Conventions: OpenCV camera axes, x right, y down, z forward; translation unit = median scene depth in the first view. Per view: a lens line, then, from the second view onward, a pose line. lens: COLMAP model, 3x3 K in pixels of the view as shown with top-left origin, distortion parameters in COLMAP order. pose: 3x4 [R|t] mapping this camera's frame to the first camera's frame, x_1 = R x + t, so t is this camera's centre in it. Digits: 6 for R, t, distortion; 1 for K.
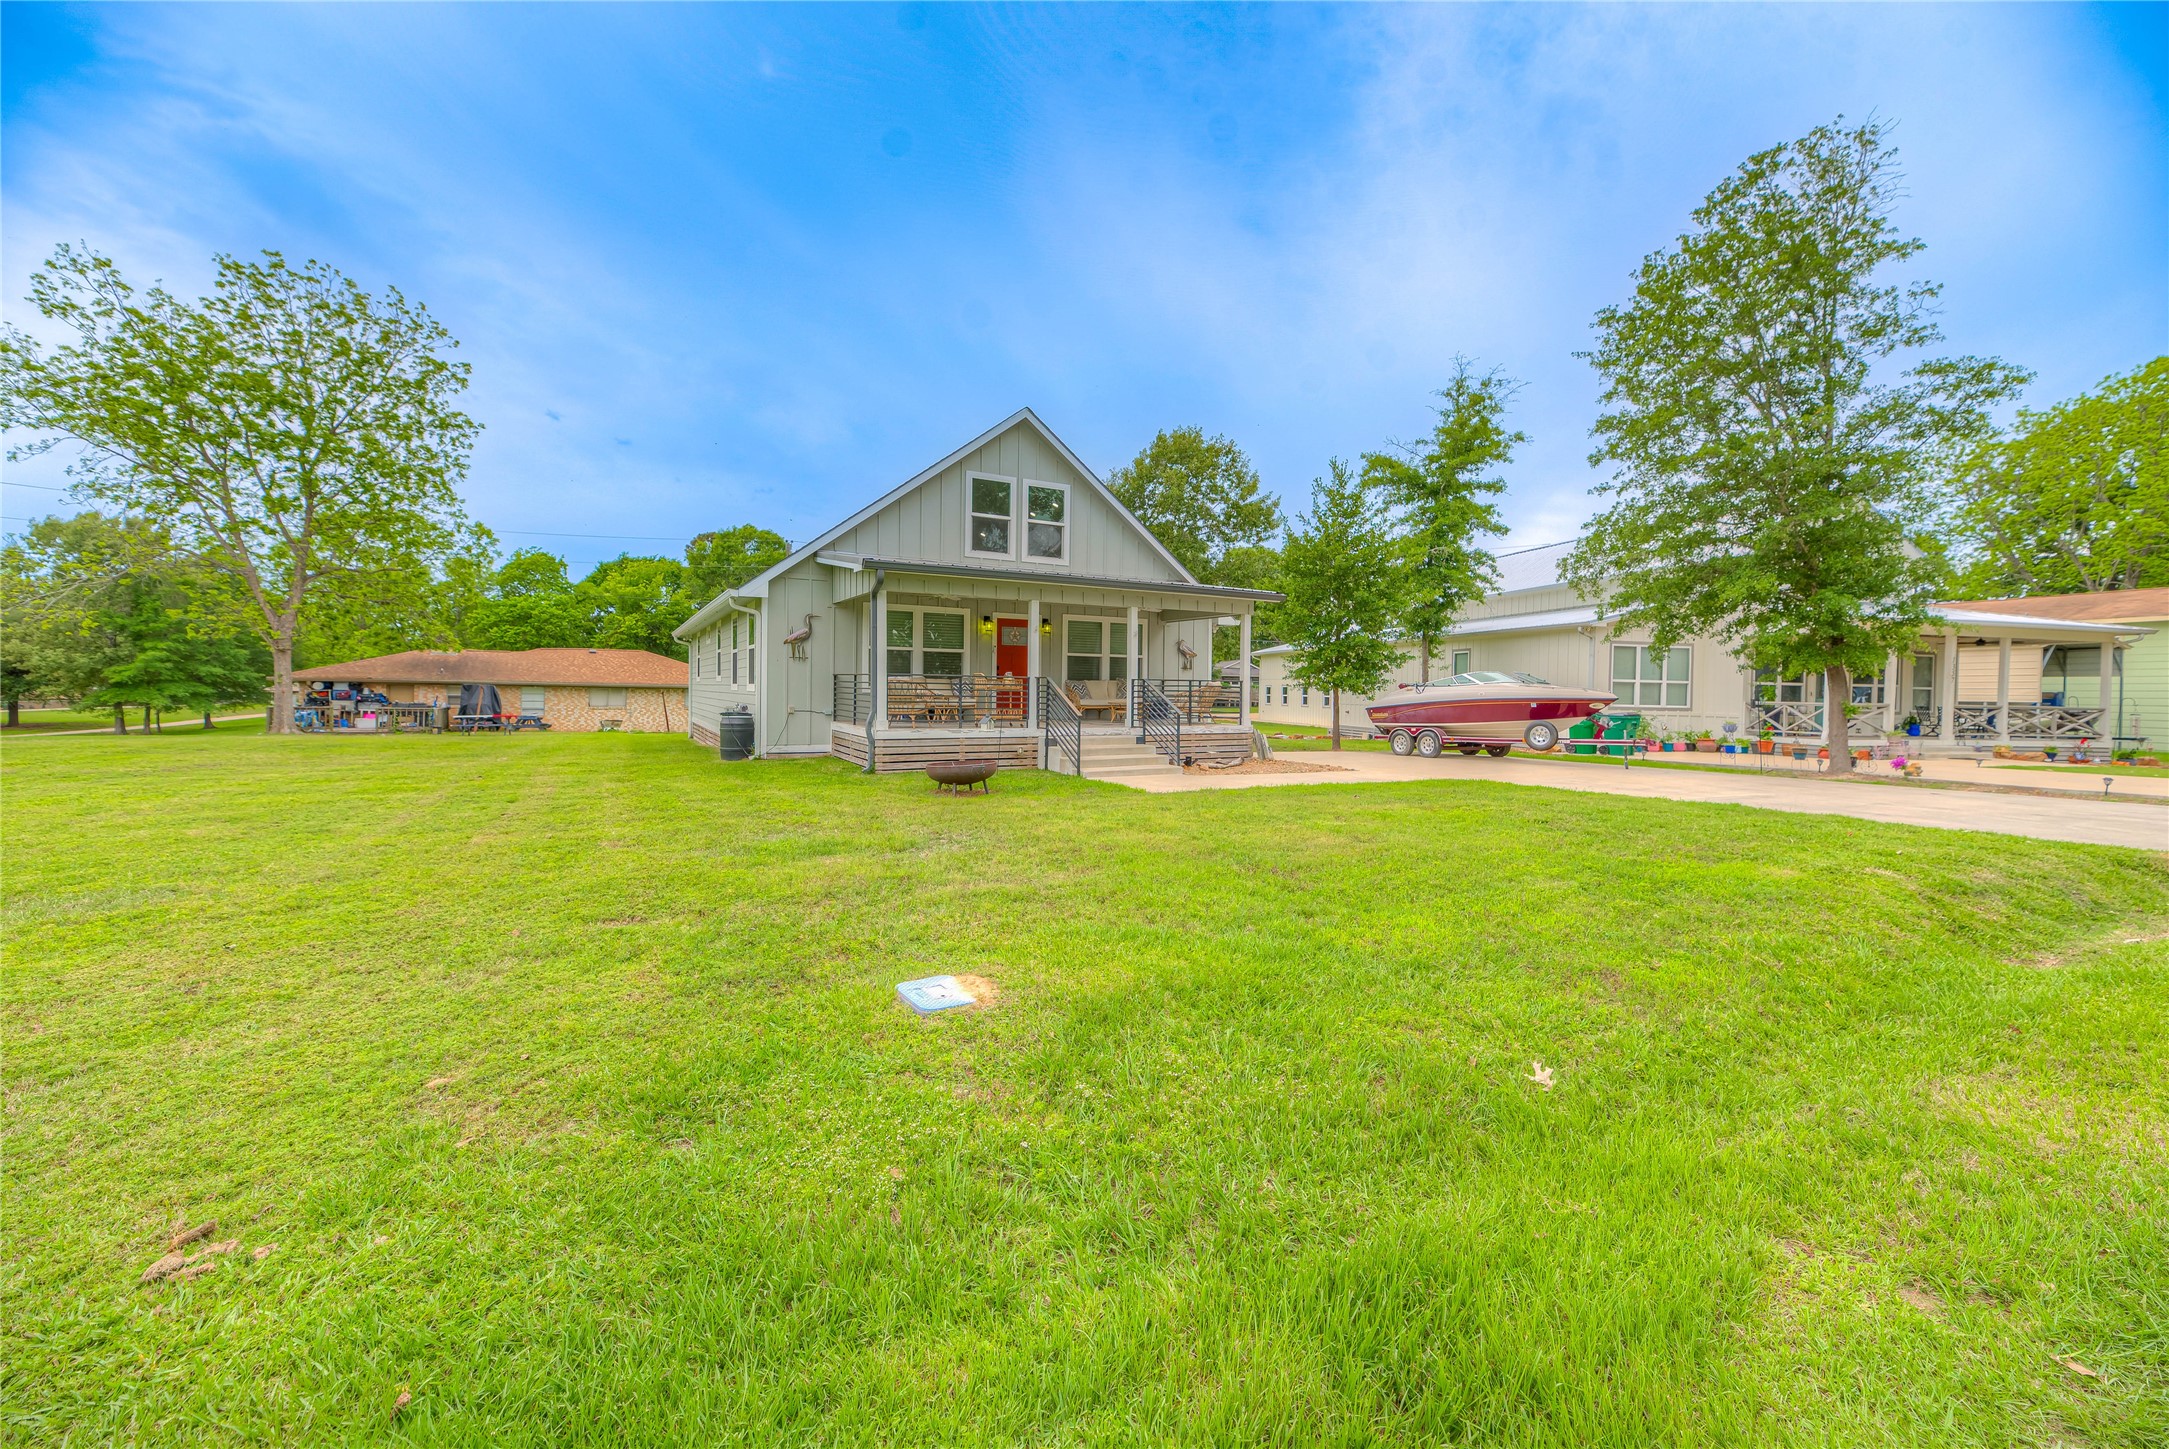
lens RADIAL K [[875.6, 0, 1113.5], [0, 875.6, 706.6], [0, 0, 1]] dist [0.019337, -0.006795]
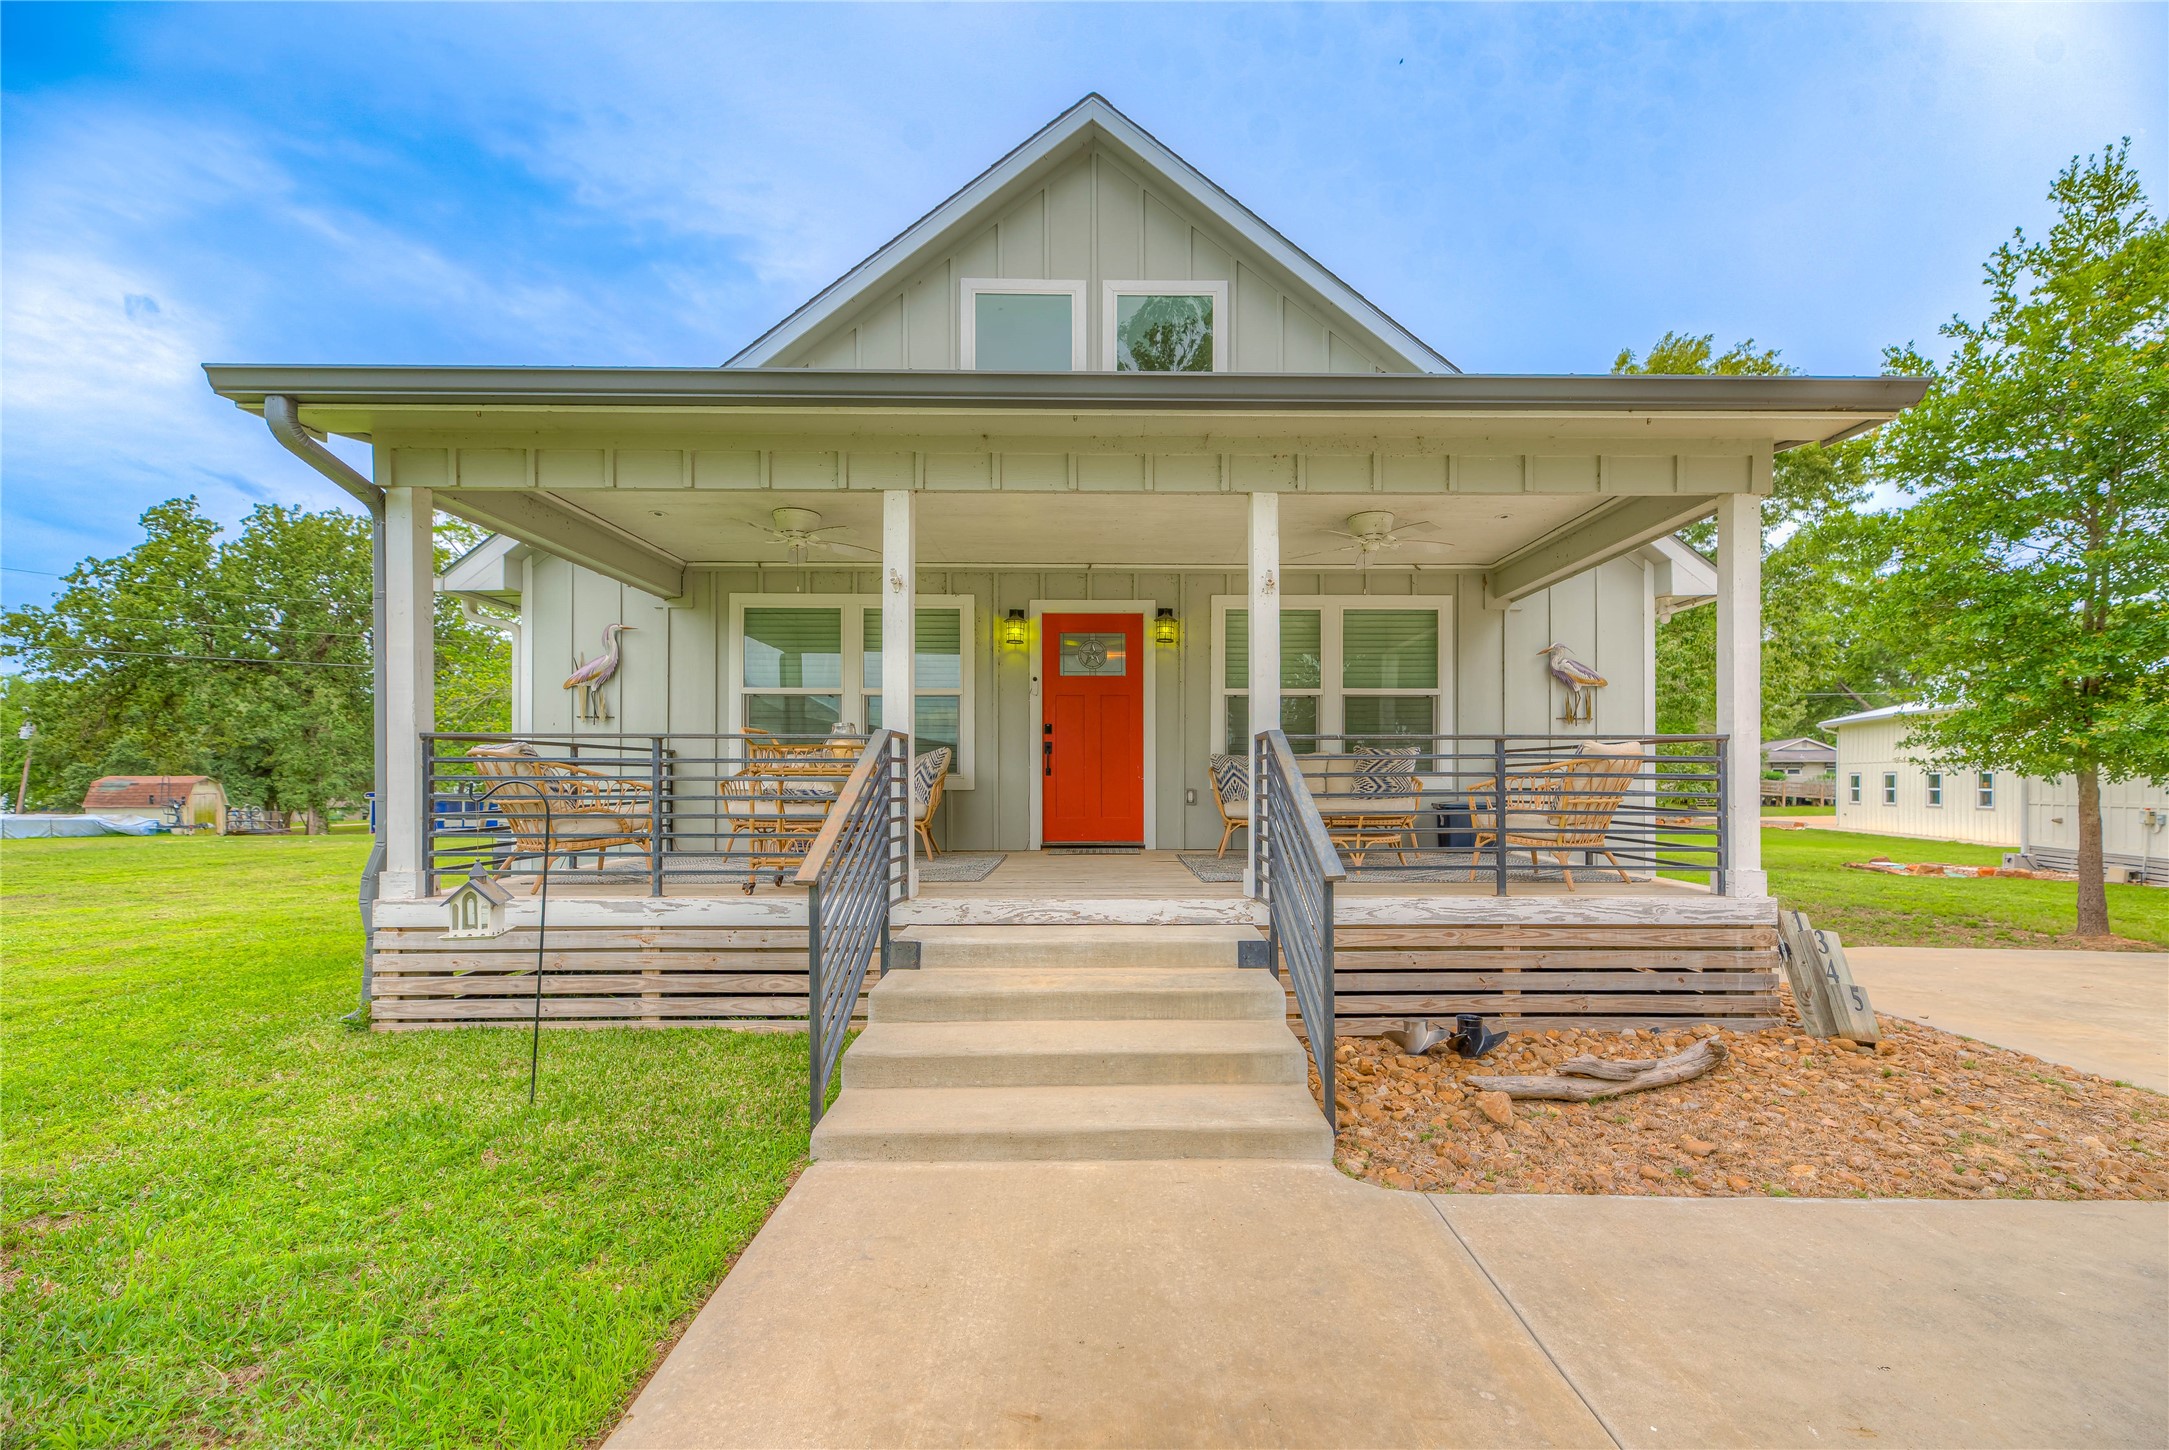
lens RADIAL K [[891.0, 0, 1111.9], [0, 891.0, 783.4], [0, 0, 1]] dist [0.011682, -0.000288]
pose [[0.869658, -0.011206, -0.493528, 0.101079], [0.001049, 0.999782, -0.020852, -0.007164], [0.493654, 0.017617, 0.869480, 0.569988]]
